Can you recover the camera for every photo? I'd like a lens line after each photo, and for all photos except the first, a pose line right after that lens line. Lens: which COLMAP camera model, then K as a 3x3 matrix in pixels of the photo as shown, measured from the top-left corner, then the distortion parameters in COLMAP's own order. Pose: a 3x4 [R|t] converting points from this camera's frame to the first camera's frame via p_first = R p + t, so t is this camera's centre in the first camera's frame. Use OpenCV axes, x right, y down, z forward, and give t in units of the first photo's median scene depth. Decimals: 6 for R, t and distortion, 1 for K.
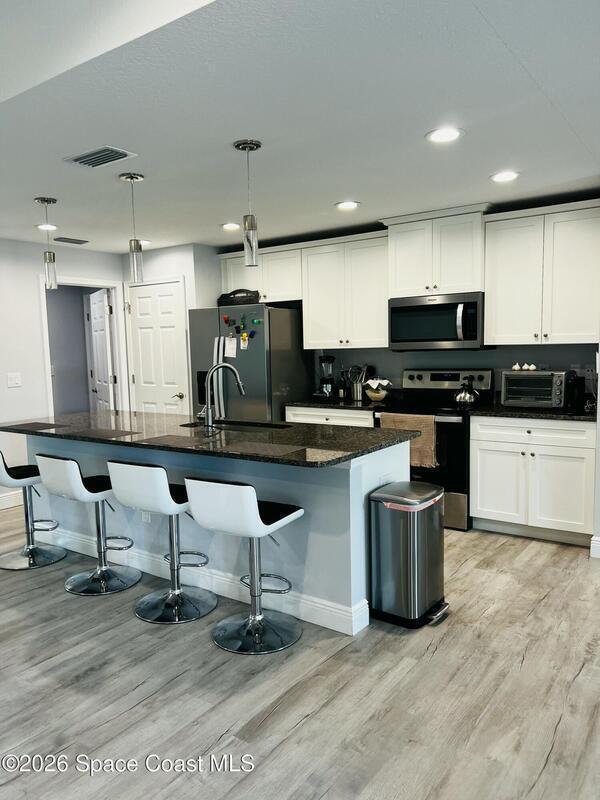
lens RADIAL K [[600.6, 0, 312.1], [0, 600.6, 402.7], [0, 0, 1]] dist [0.066475, -0.075910]
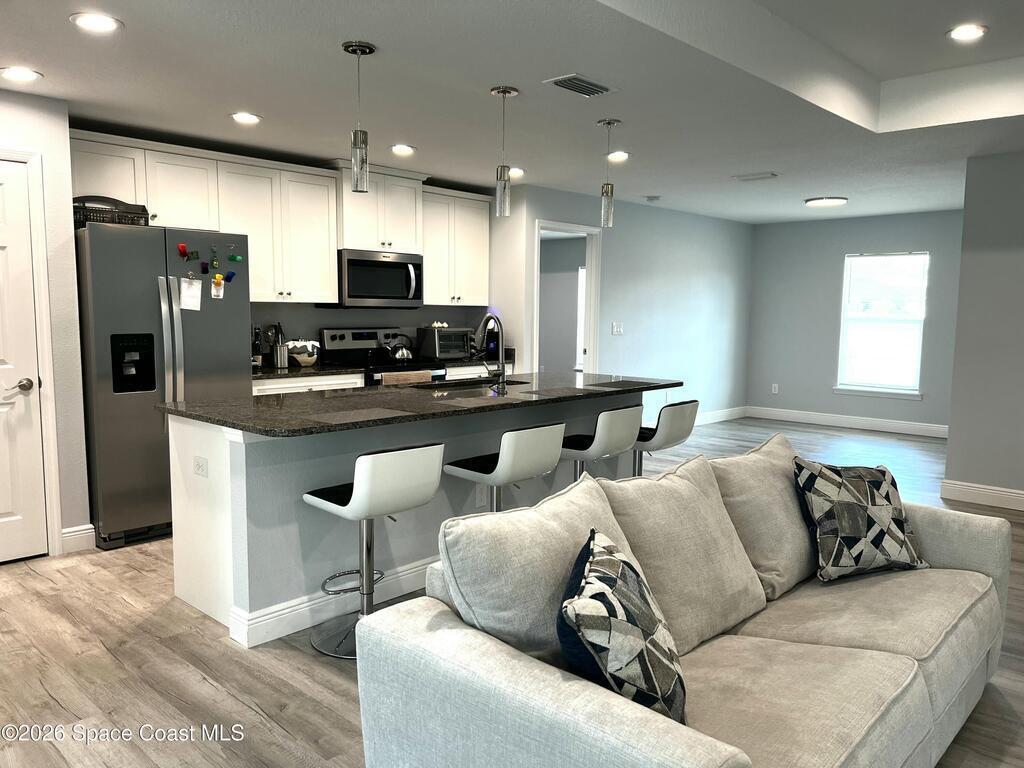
lens RADIAL K [[768.8, 0, 517.8], [0, 768.8, 396.1], [0, 0, 1]] dist [0.066475, -0.075910]
pose [[0.131751, -0.086584, 0.987494, -0.970282], [0.081454, 0.993755, 0.076265, -0.020770], [-0.987931, 0.070387, 0.137980, 0.583290]]
